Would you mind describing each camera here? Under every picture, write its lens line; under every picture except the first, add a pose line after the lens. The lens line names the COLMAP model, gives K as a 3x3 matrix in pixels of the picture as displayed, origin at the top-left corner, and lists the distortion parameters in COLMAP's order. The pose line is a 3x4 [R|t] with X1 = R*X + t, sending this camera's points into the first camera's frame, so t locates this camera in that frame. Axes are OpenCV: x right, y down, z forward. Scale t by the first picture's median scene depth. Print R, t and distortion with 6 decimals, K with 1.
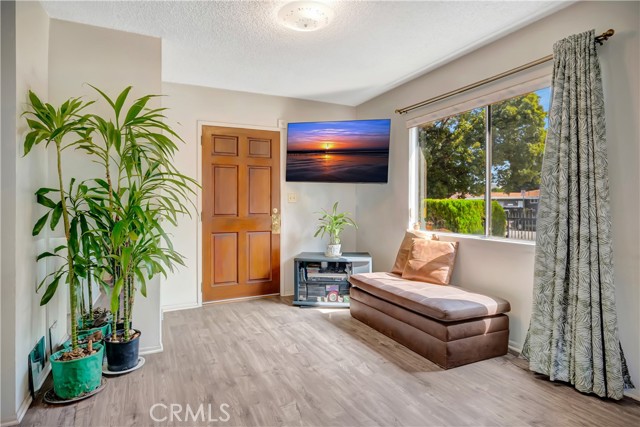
lens RADIAL K [[354.7, 0, 319.9], [0, 354.7, 208.0], [0, 0, 1]] dist [0.005474, 0.000774]
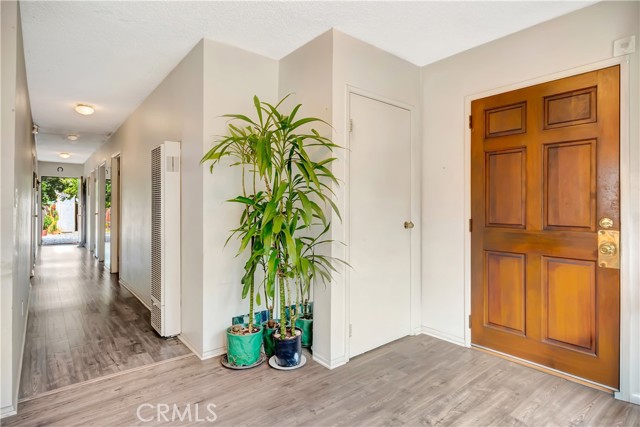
lens RADIAL K [[334.1, 0, 319.5], [0, 334.1, 212.1], [0, 0, 1]] dist [-0.000273, 0.000079]
pose [[0.228713, 0.011846, -0.973422, 0.269736], [-0.012713, 0.999877, 0.009181, -0.007863], [0.973411, 0.010275, 0.228835, 0.535999]]
